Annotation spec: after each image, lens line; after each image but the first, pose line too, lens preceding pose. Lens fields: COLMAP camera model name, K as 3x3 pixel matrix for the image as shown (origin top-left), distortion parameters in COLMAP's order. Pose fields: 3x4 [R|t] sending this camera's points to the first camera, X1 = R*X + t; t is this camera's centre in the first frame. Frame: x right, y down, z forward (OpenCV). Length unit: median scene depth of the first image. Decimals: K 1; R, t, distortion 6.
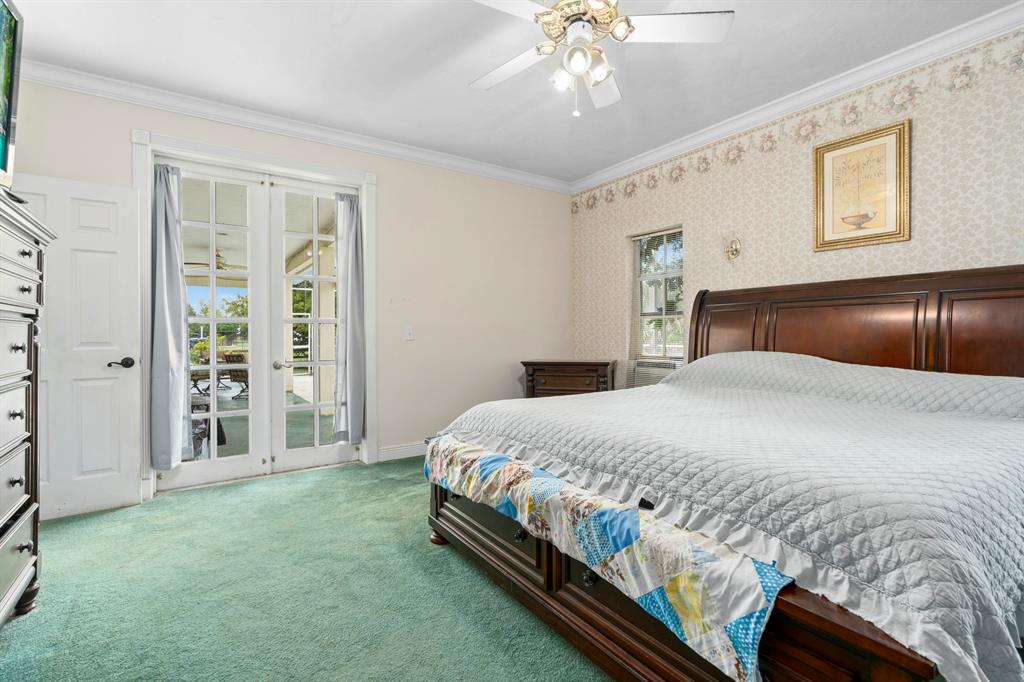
lens RADIAL K [[471.8, 0, 512.6], [0, 471.8, 334.6], [0, 0, 1]] dist [-0.001362, 0.002181]
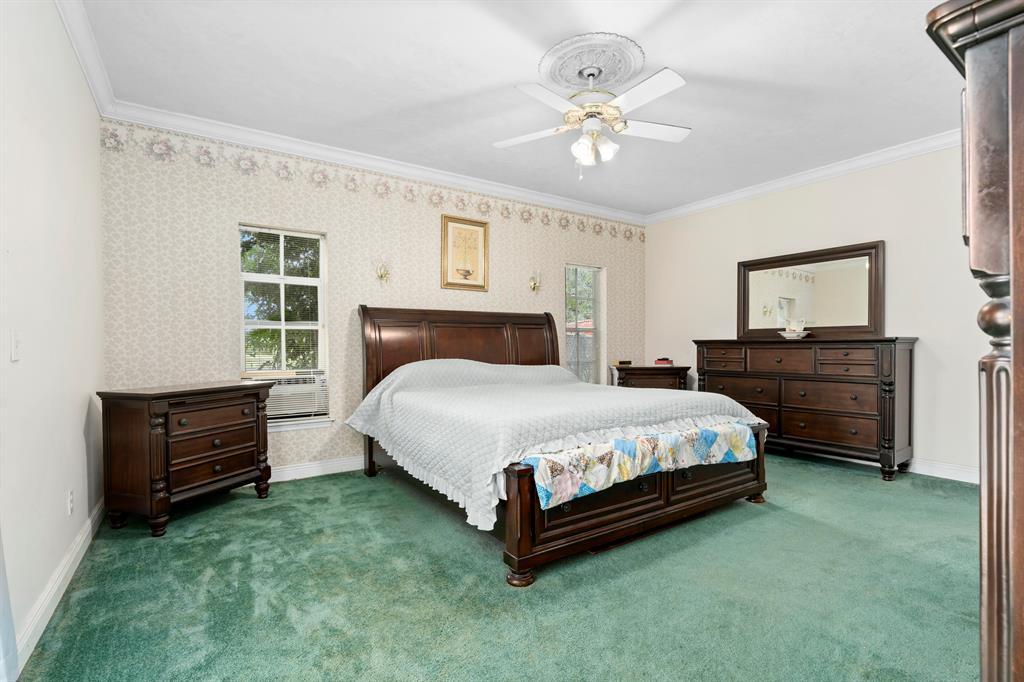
lens RADIAL K [[471.8, 0, 517.6], [0, 471.8, 349.6], [0, 0, 1]] dist [-0.001362, 0.002181]
pose [[0.004648, -0.001722, 0.999988, -0.792394], [0.009980, 0.999949, 0.001676, 0.009160], [-0.999939, 0.009972, 0.004665, 0.783994]]
